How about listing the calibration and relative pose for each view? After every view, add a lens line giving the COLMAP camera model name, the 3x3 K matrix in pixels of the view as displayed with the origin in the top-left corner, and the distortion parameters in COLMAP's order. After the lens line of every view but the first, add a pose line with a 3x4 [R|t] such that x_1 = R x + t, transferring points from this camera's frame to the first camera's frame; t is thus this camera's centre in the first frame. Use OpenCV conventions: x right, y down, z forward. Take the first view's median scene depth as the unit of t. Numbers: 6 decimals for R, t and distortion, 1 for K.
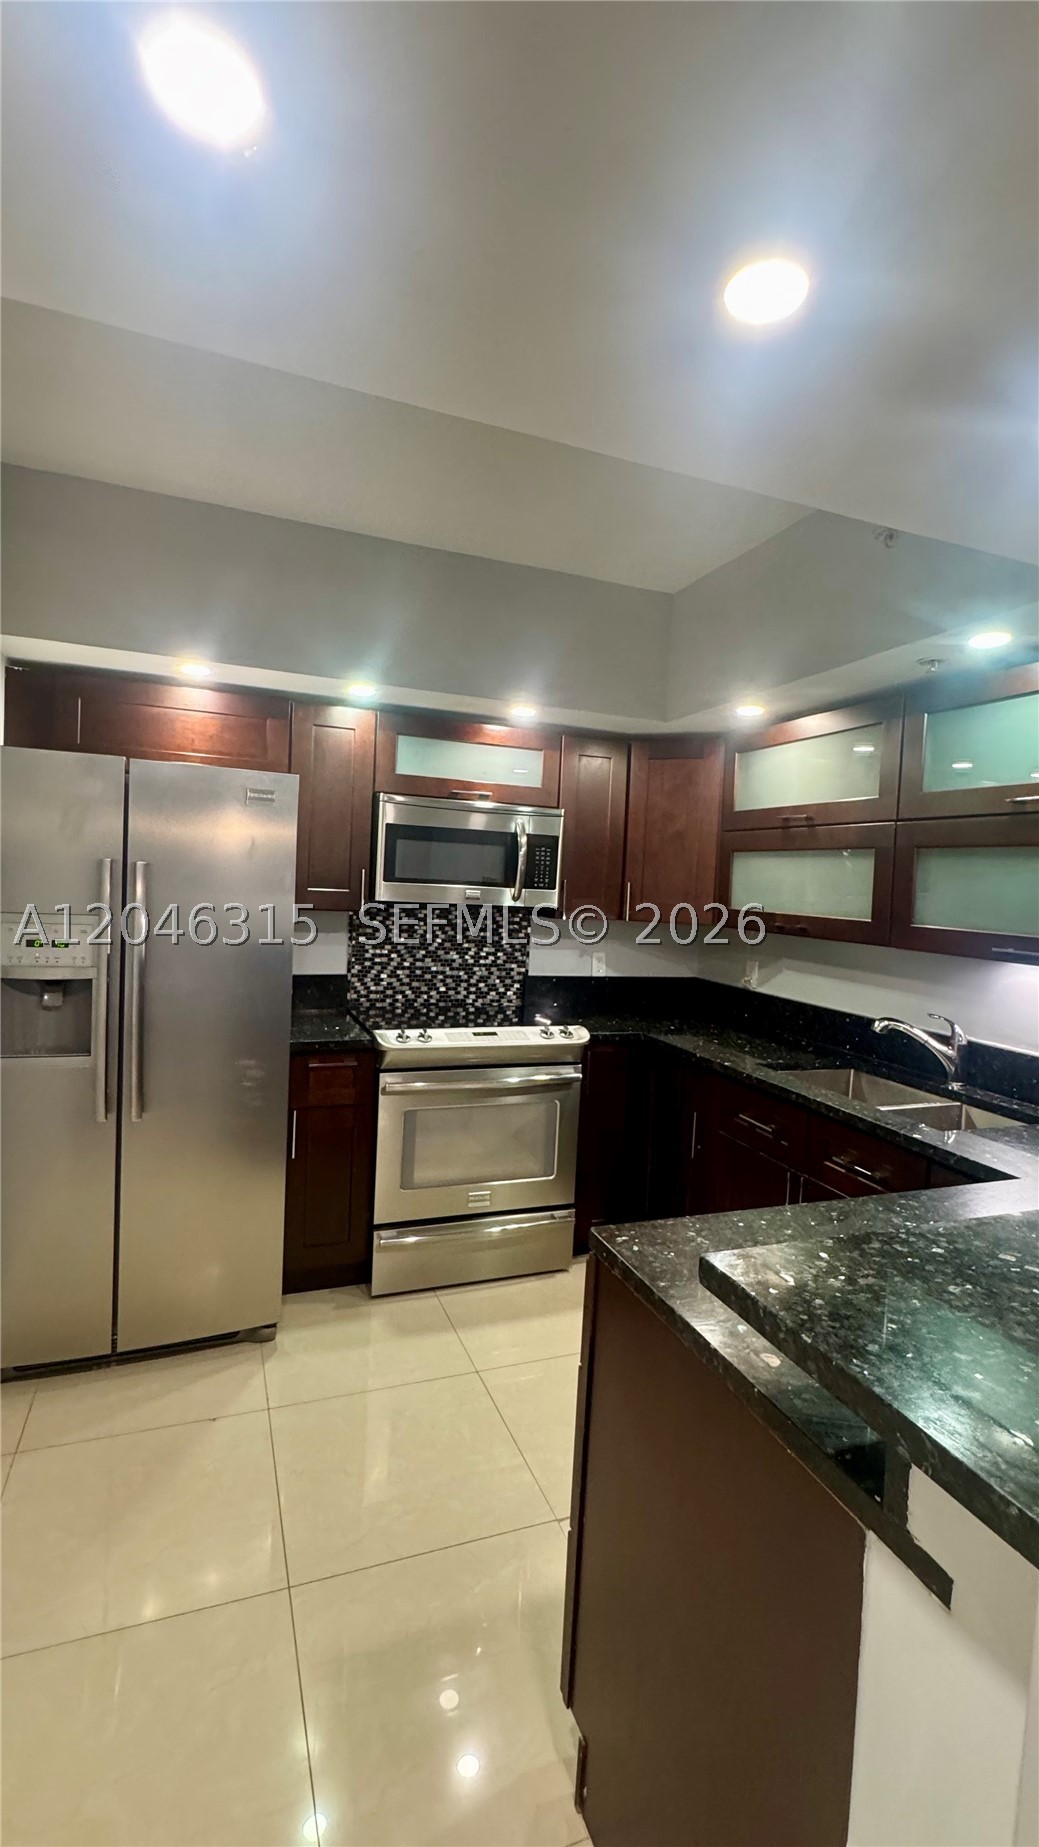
lens RADIAL K [[835.7, 0, 518.9], [0, 835.7, 920.7], [0, 0, 1]] dist [-0.033432, -0.000148]
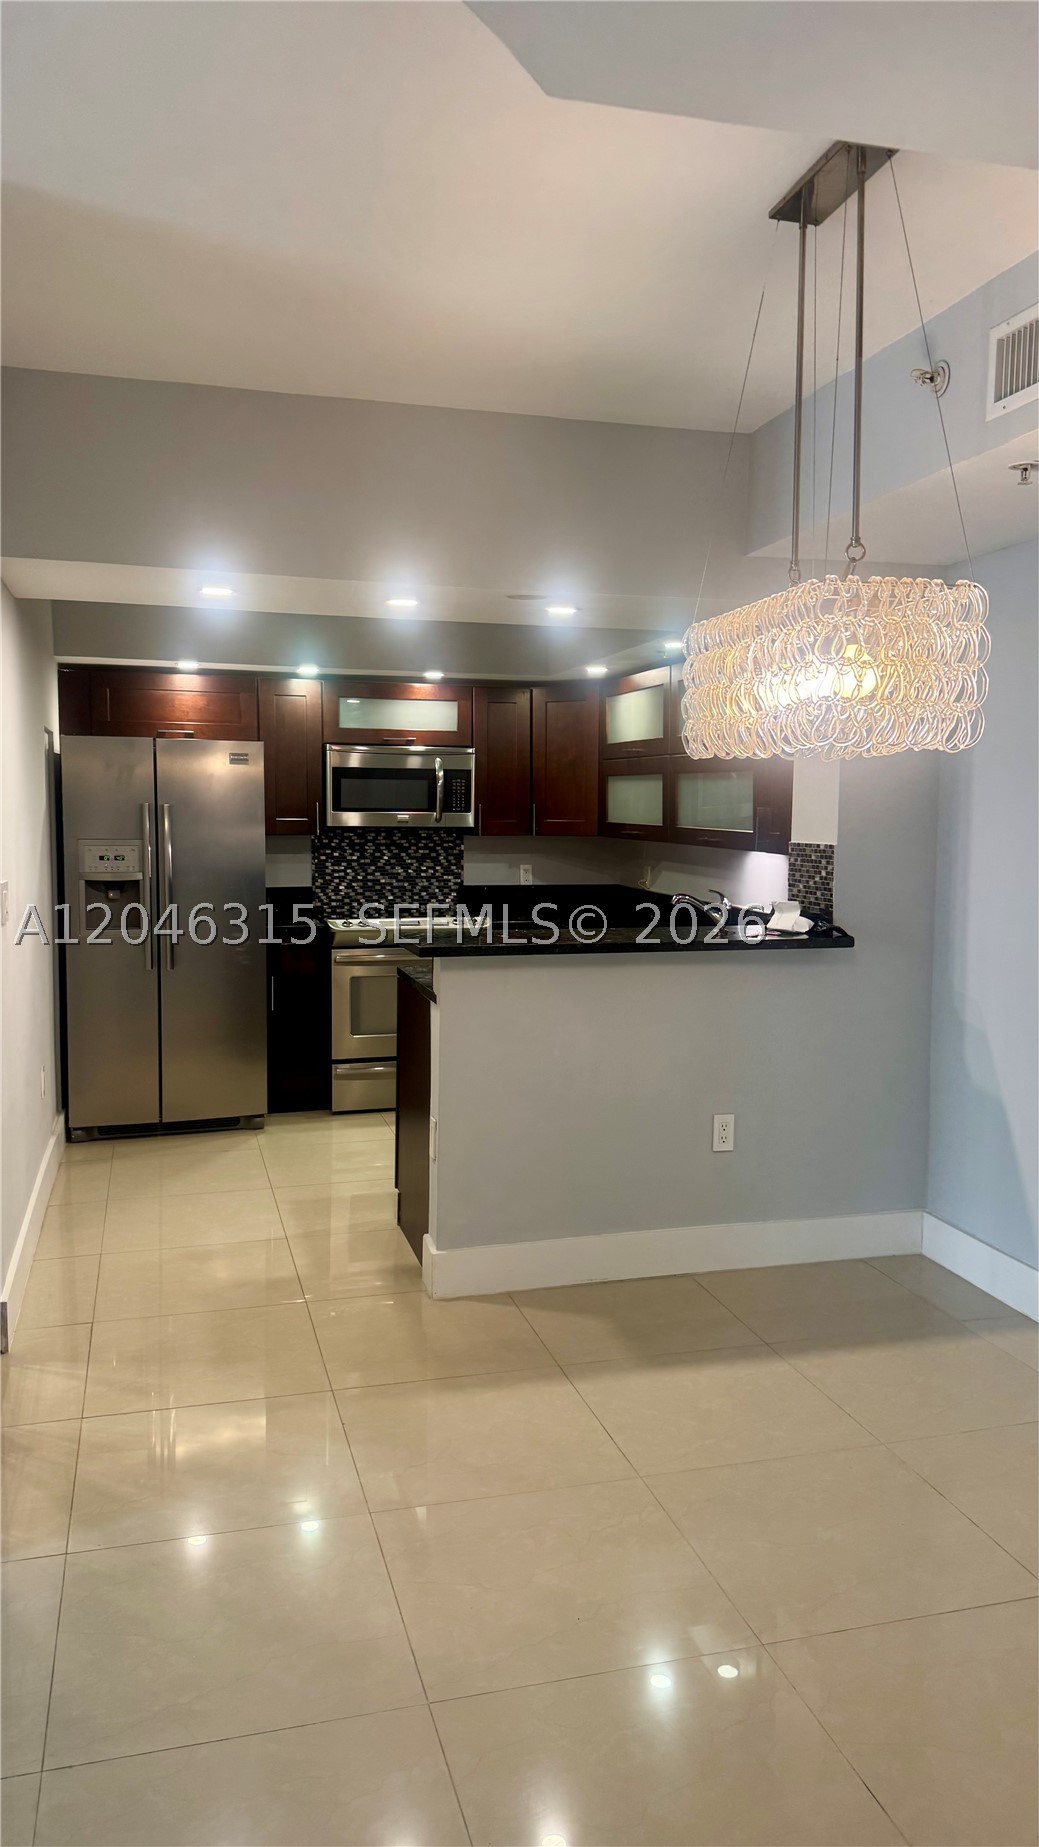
lens RADIAL K [[1317.8, 0, 521.2], [0, 1317.8, 920.1], [0, 0, 1]] dist [-0.000394, 0.000414]
pose [[0.995134, -0.032945, -0.092862, 0.293946], [0.036376, 0.998708, 0.035491, 0.056646], [0.091572, -0.038696, 0.995046, -0.960214]]
